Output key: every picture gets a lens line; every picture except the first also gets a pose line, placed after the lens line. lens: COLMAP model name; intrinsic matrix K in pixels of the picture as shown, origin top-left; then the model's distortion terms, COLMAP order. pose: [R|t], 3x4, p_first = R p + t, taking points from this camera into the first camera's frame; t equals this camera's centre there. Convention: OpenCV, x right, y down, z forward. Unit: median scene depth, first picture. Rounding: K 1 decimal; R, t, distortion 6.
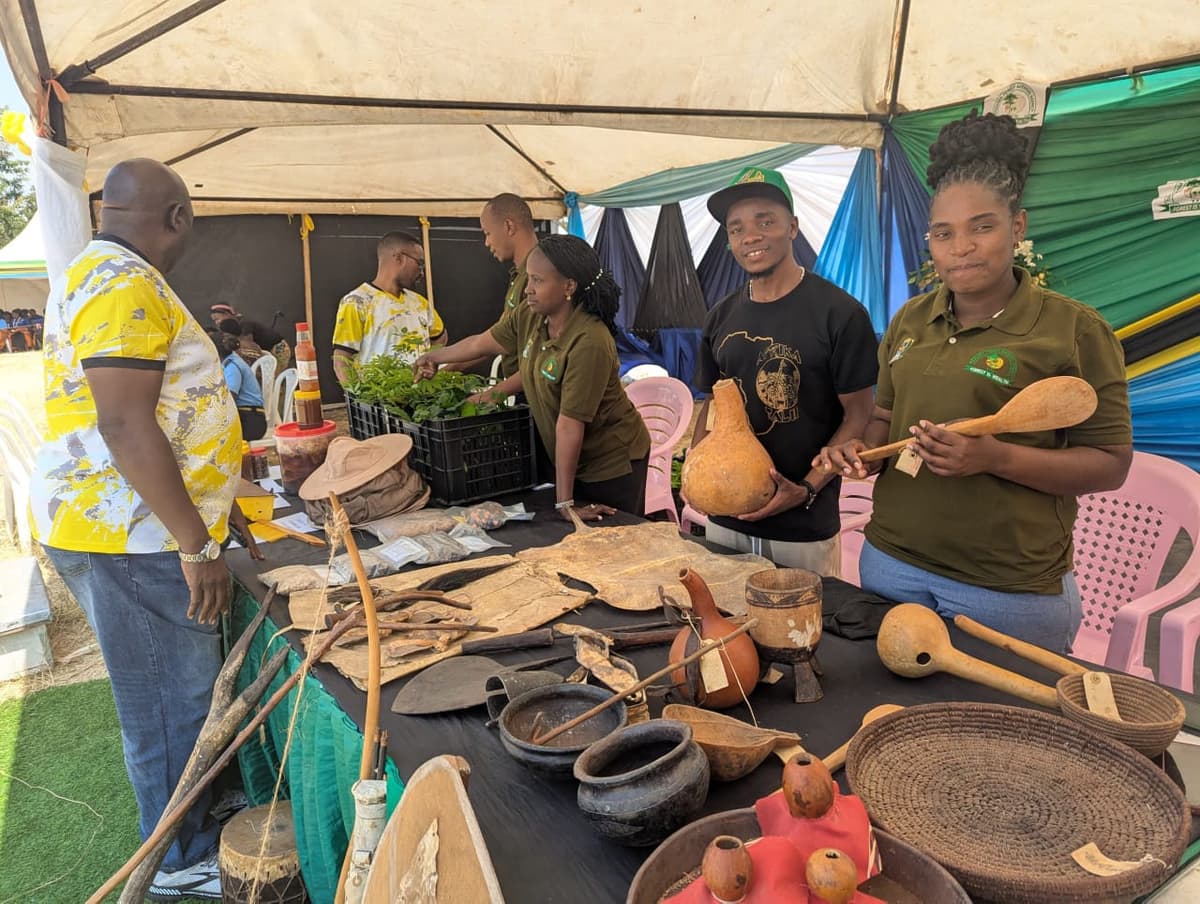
lens RADIAL K [[861.1, 0, 583.6], [0, 861.1, 449.0], [0, 0, 1]] dist [0.045183, -0.046432]
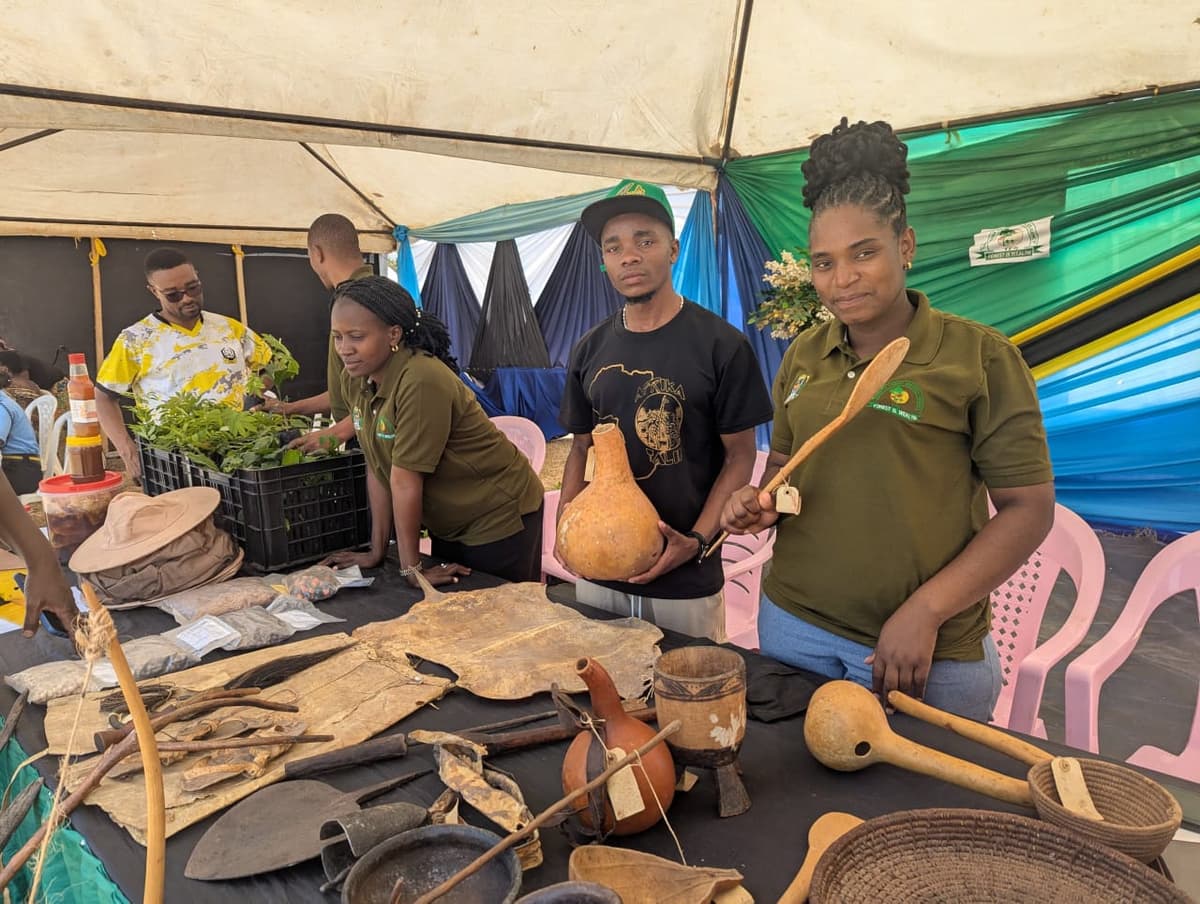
lens RADIAL K [[861.1, 0, 583.6], [0, 861.1, 449.0], [0, 0, 1]] dist [0.045183, -0.046432]
pose [[0.980789, -0.012727, 0.194654, -0.022025], [0.021902, 0.998744, -0.045055, -0.010924], [-0.193836, 0.048453, 0.979837, 0.143748]]
